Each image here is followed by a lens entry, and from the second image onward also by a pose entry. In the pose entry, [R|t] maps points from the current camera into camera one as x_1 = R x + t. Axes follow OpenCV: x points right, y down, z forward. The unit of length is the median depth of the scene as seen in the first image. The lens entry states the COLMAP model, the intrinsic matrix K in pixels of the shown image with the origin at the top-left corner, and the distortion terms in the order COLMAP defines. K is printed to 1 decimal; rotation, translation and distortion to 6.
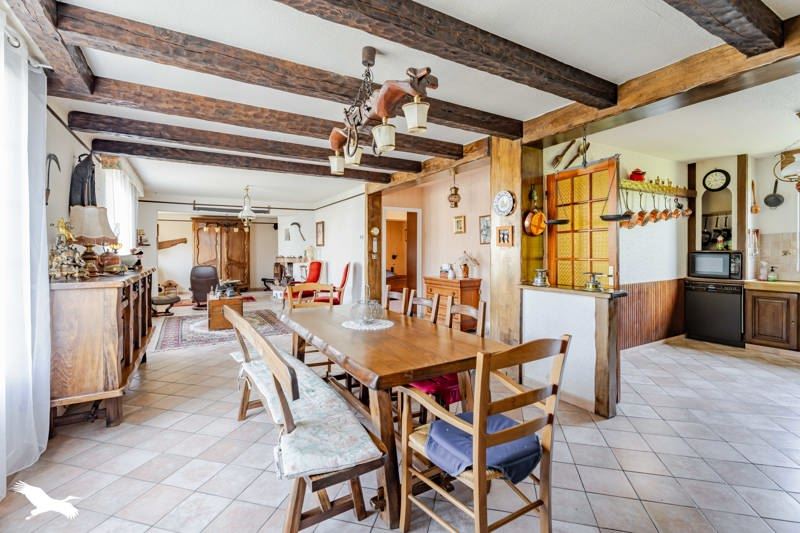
lens RADIAL K [[363.3, 0, 397.7], [0, 363.3, 251.3], [0, 0, 1]] dist [-0.001353, -0.000124]
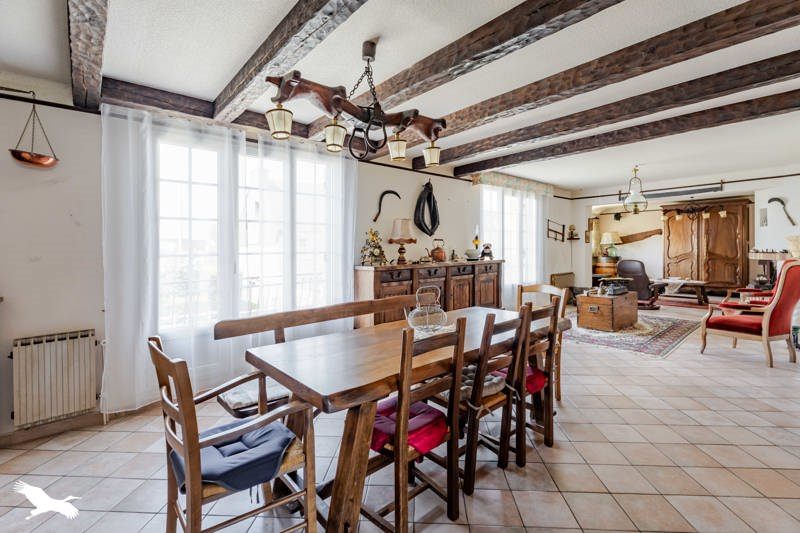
lens RADIAL K [[363.3, 0, 397.7], [0, 363.3, 251.3], [0, 0, 1]] dist [-0.001353, -0.000124]
pose [[0.198419, 0.011609, -0.980049, 0.223137], [0.011741, 0.999830, 0.014220, -0.001567], [0.980047, -0.014328, 0.198249, 0.226017]]
